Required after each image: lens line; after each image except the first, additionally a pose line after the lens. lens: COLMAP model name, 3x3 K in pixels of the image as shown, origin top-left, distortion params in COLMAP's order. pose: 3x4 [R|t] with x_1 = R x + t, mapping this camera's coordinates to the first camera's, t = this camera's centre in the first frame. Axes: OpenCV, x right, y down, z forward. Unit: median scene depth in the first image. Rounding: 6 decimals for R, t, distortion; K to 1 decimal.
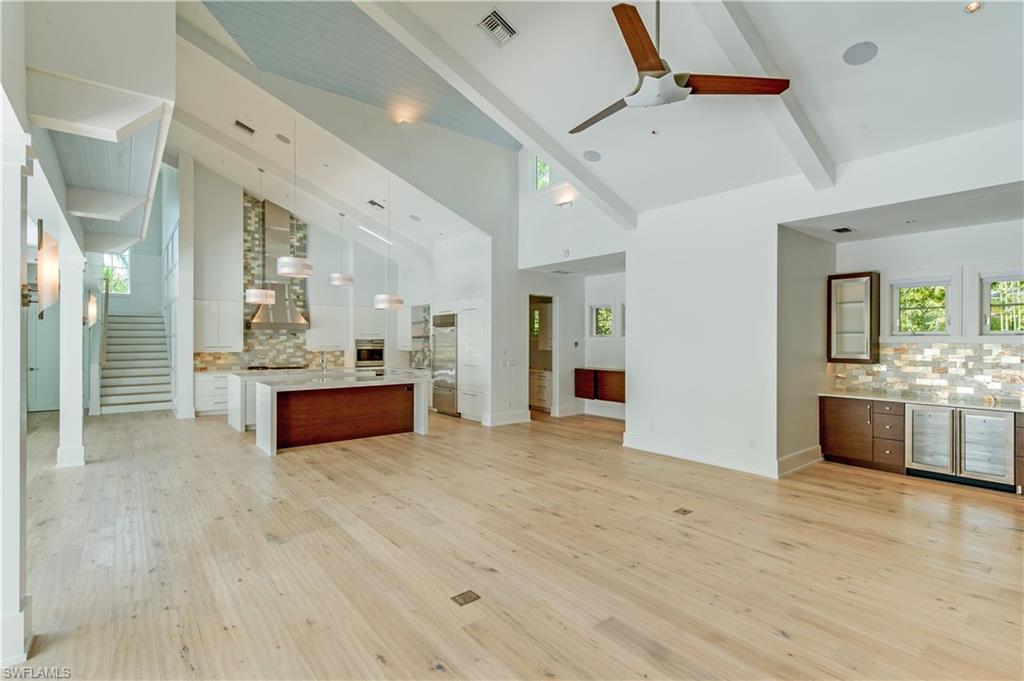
lens RADIAL K [[493.8, 0, 511.0], [0, 493.8, 340.6], [0, 0, 1]] dist [0.000709, 0.000976]
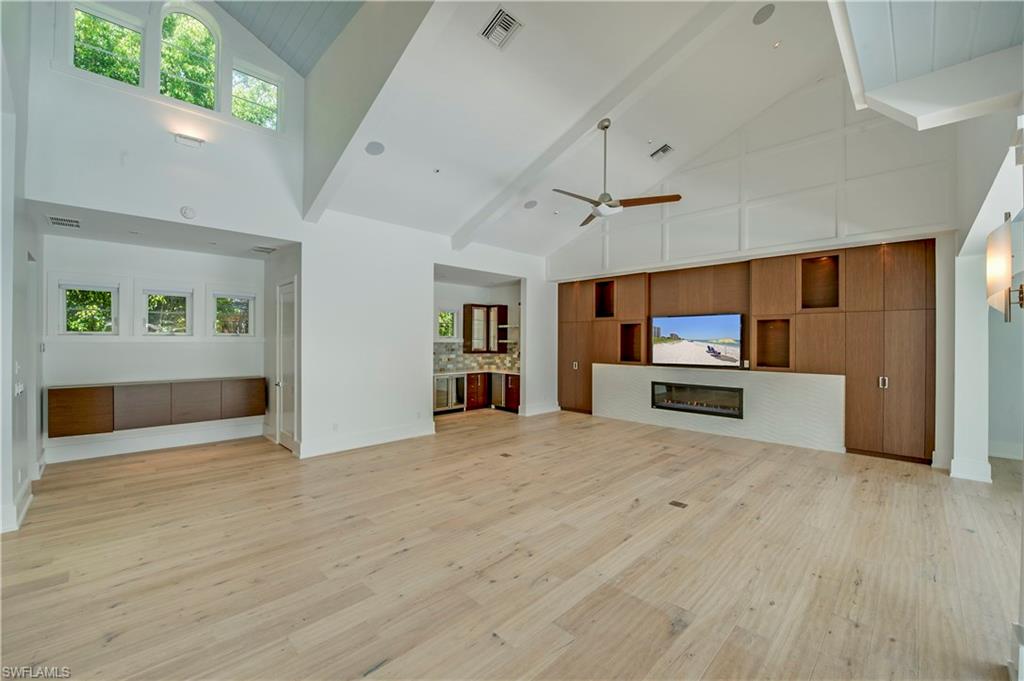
lens RADIAL K [[417.0, 0, 511.6], [0, 417.0, 331.2], [0, 0, 1]] dist [-0.019184, -0.000563]
pose [[-0.125403, 0.017649, 0.991949, -0.982998], [-0.000836, 0.999840, -0.017895, -0.006614], [-0.992106, -0.003073, -0.125368, 1.236711]]
